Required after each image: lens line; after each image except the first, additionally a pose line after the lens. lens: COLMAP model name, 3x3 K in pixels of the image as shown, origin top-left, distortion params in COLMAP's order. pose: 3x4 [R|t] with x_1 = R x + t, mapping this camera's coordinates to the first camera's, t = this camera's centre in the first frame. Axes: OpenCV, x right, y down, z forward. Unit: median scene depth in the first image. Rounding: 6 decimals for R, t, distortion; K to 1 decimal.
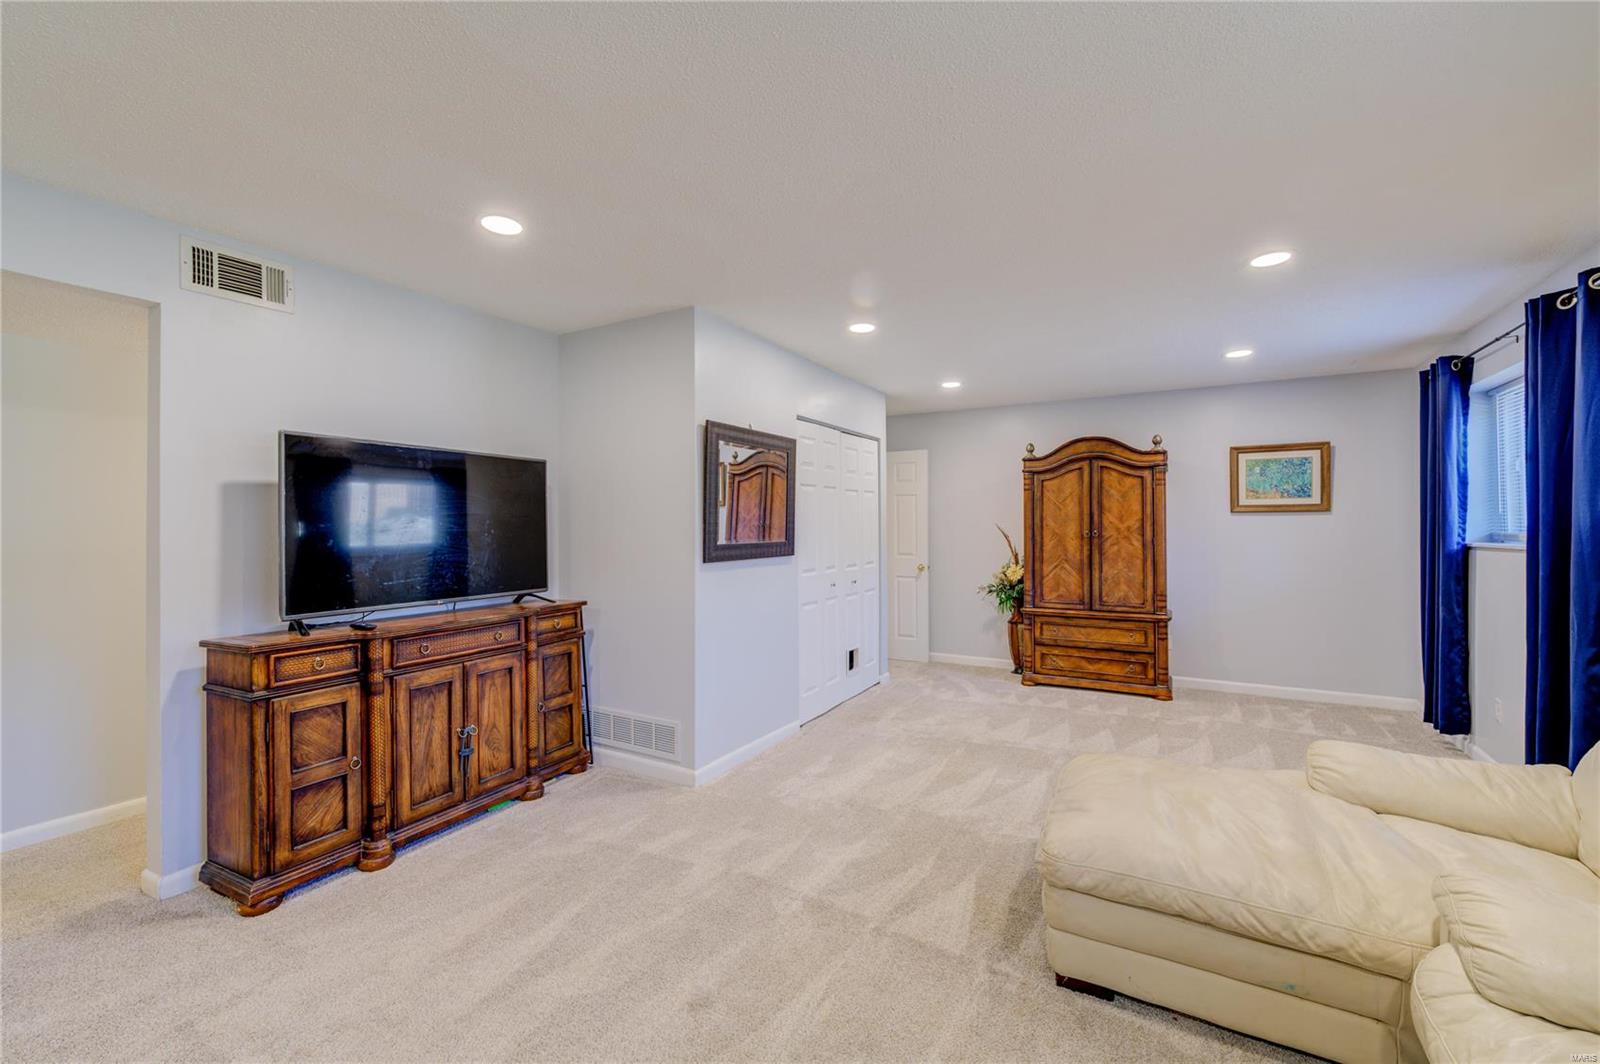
lens RADIAL K [[643.8, 0, 818.6], [0, 643.8, 533.1], [0, 0, 1]] dist [-0.000701, -0.000790]
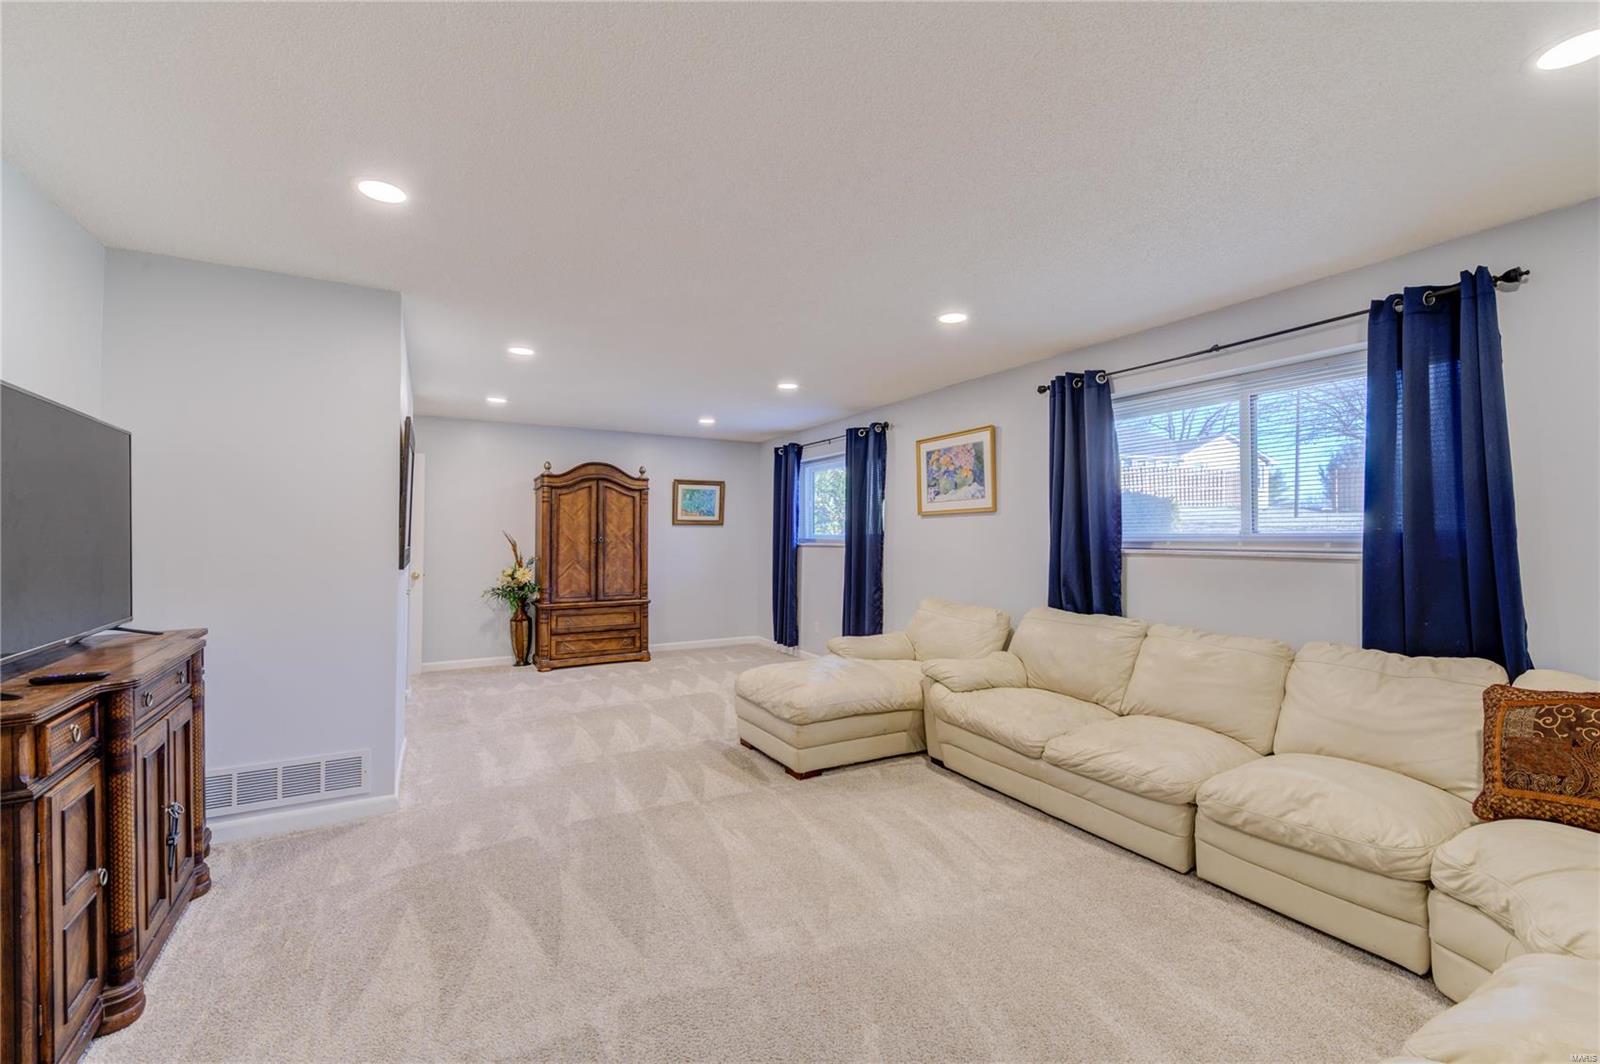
lens RADIAL K [[640.1, 0, 798.6], [0, 640.1, 546.4], [0, 0, 1]] dist [-0.002953, -0.000745]
pose [[0.523179, -0.010934, 0.852152, -0.447391], [0.005298, 0.999940, 0.009577, 0.004524], [-0.852206, -0.000496, 0.523206, 0.015040]]
